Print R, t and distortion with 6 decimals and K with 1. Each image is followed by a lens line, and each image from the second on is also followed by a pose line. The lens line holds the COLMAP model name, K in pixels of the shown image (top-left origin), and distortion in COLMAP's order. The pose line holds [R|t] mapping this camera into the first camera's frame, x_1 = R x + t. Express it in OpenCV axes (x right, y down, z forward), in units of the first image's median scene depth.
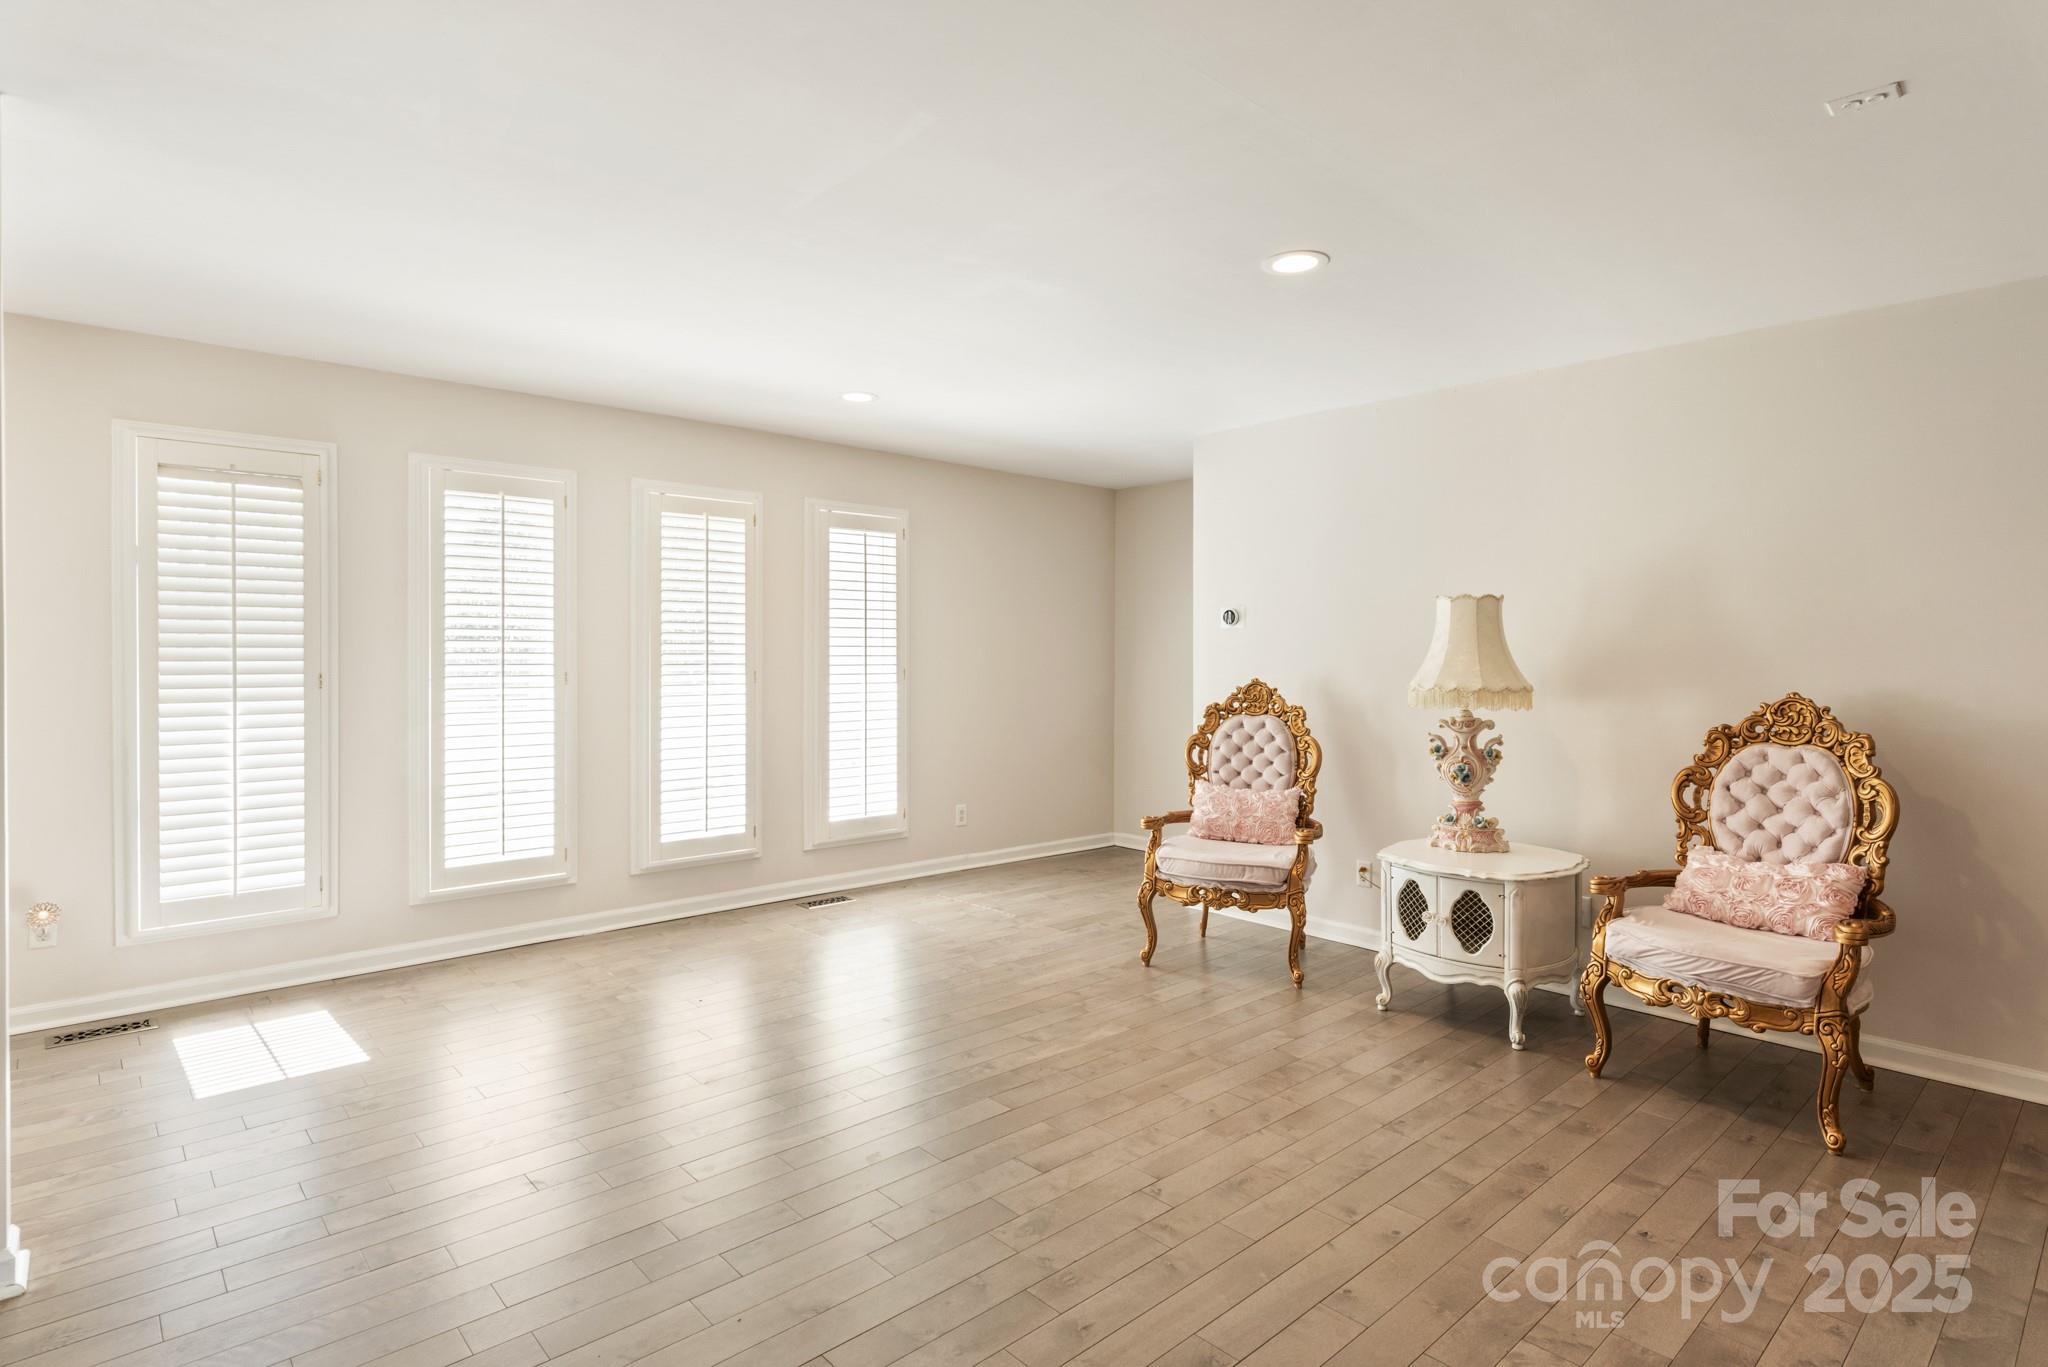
lens RADIAL K [[1056.1, 0, 1020.5], [0, 1056.1, 659.3], [0, 0, 1]] dist [-0.002767, -0.000477]
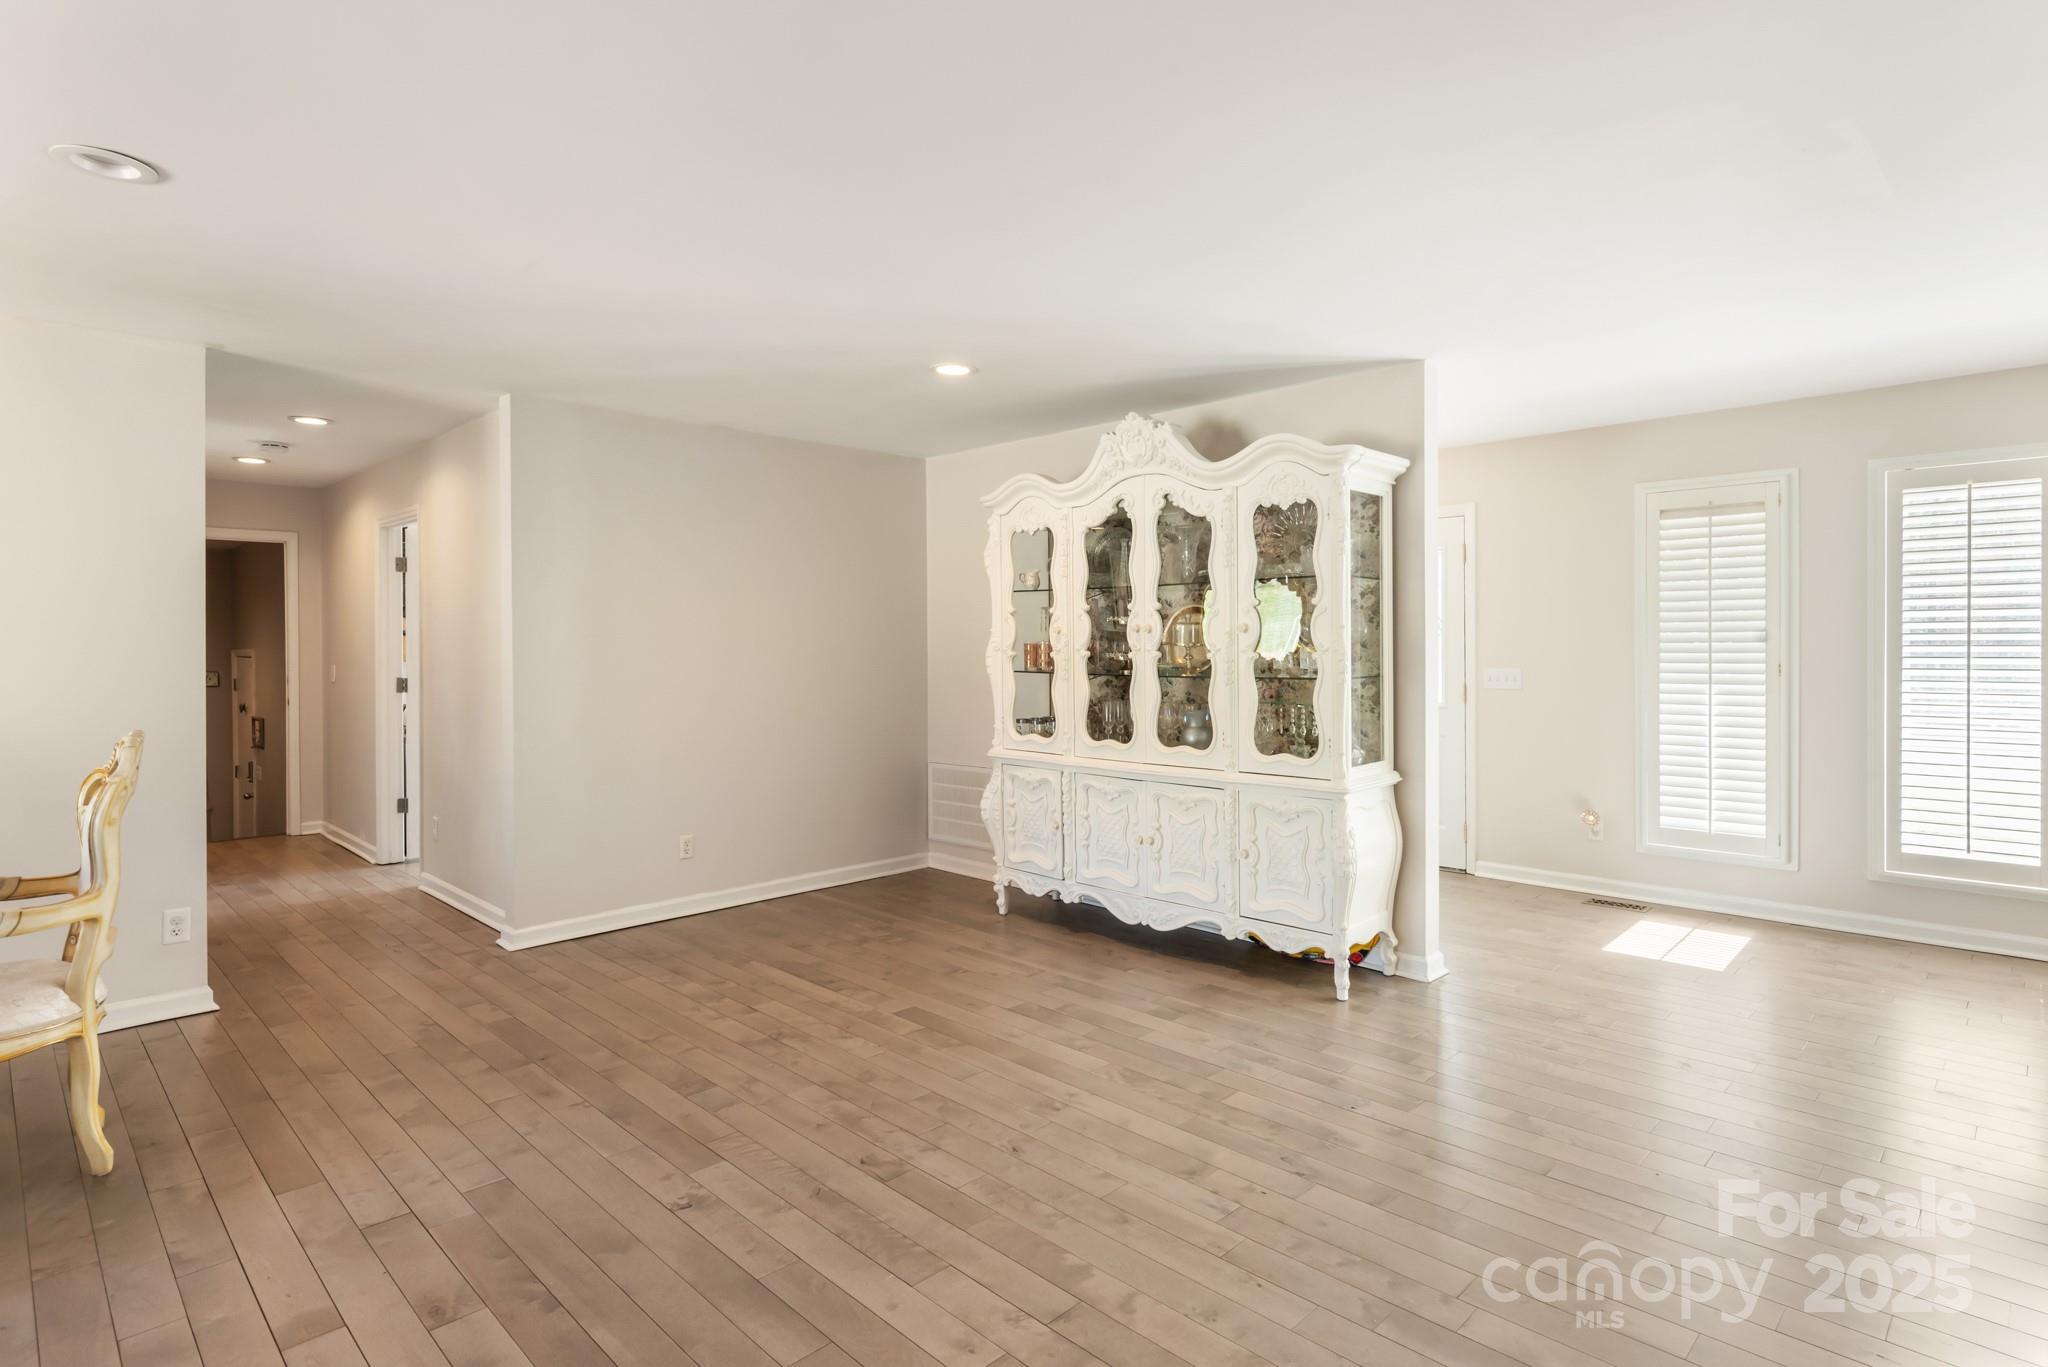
lens RADIAL K [[1056.1, 0, 1020.5], [0, 1056.1, 659.3], [0, 0, 1]] dist [-0.002767, -0.000477]
pose [[0.032760, 0.009920, -0.999414, 0.503936], [0.000218, 0.999951, 0.009932, -0.003602], [0.999463, -0.000543, 0.032757, 0.103210]]
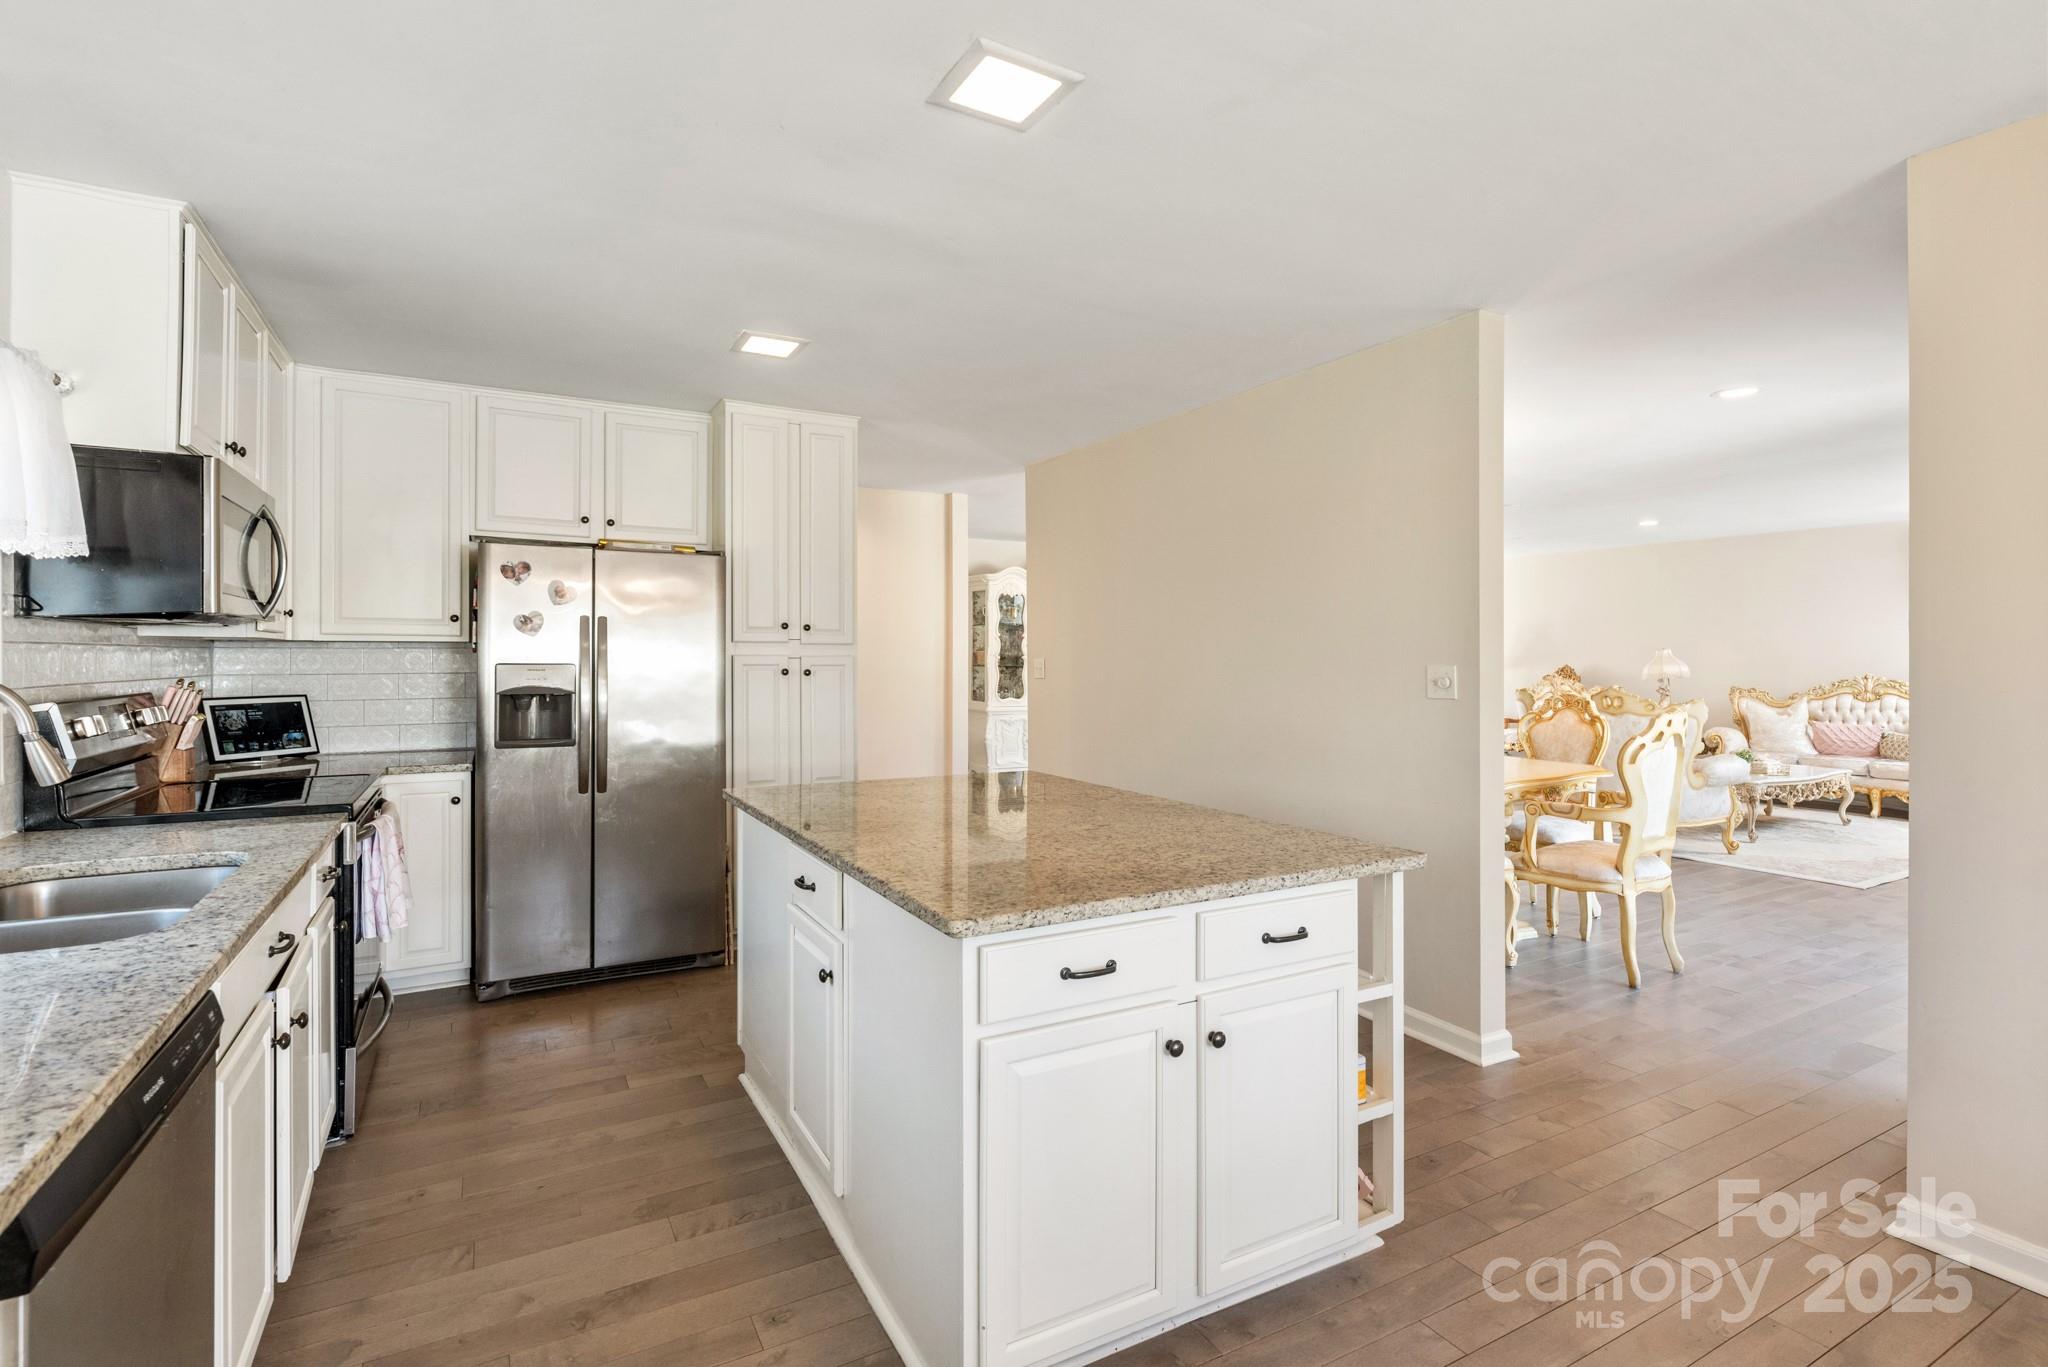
lens RADIAL K [[973.9, 0, 1023.4], [0, 973.9, 653.9], [0, 0, 1]] dist [-0.003220, -0.000921]
pose [[0.969908, -0.004400, -0.243433, -0.158756], [0.003359, 0.999983, -0.004692, 0.006676], [0.243450, 0.003733, 0.969906, -1.989554]]
